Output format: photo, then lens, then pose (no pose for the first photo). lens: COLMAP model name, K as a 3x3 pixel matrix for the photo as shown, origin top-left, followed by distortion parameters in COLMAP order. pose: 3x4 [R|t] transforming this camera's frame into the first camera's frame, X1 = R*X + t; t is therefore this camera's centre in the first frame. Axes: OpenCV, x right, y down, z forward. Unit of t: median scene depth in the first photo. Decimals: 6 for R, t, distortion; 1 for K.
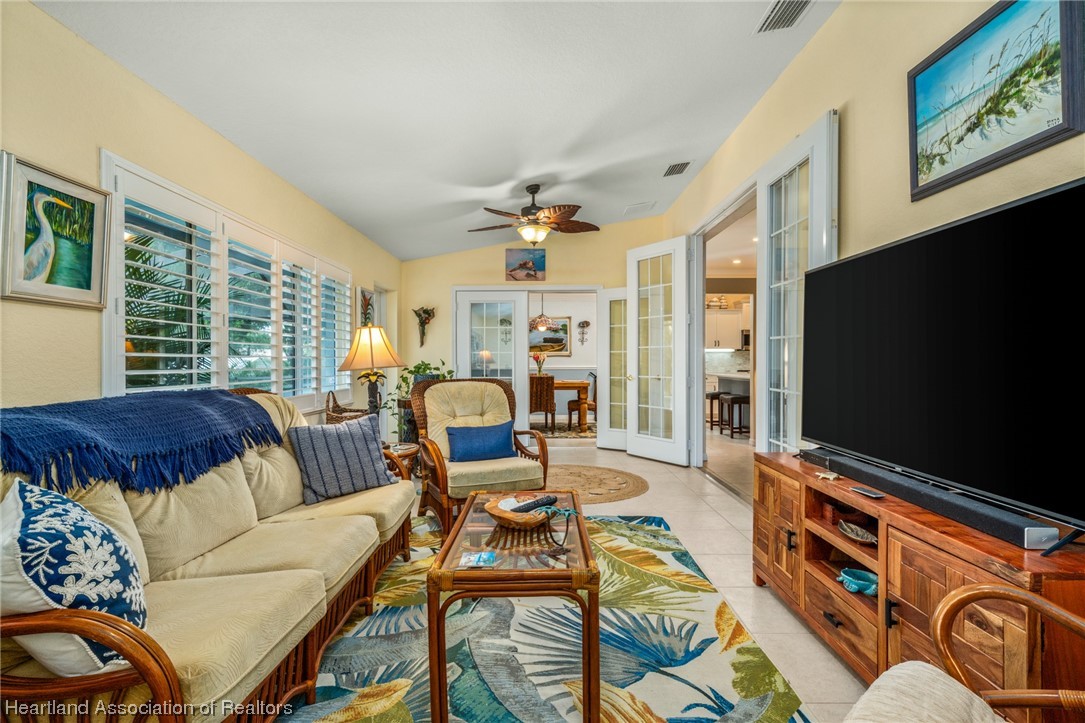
lens RADIAL K [[501.5, 0, 536.1], [0, 501.5, 362.0], [0, 0, 1]] dist [-0.003097, 0.000683]
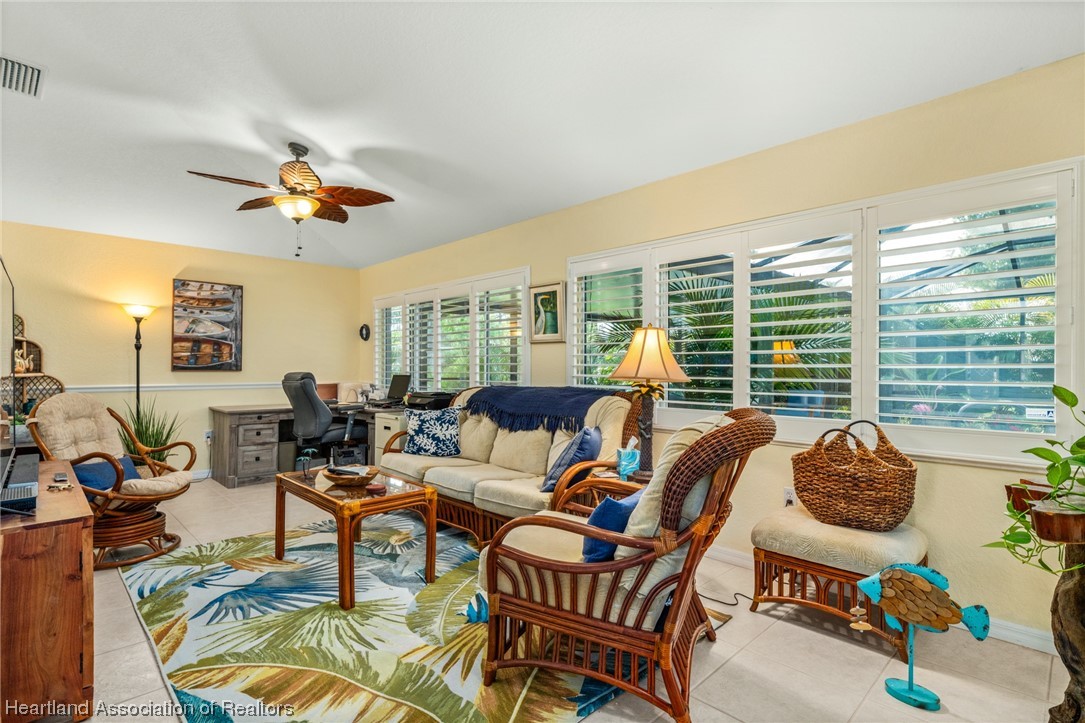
lens RADIAL K [[501.5, 0, 532.6], [0, 501.5, 364.2], [0, 0, 1]] dist [-0.003097, 0.000683]
pose [[-0.699883, 0.001076, -0.714257, 0.656380], [0.003496, 0.999992, -0.001920, -0.016477], [0.714249, -0.003841, -0.699881, 2.457527]]
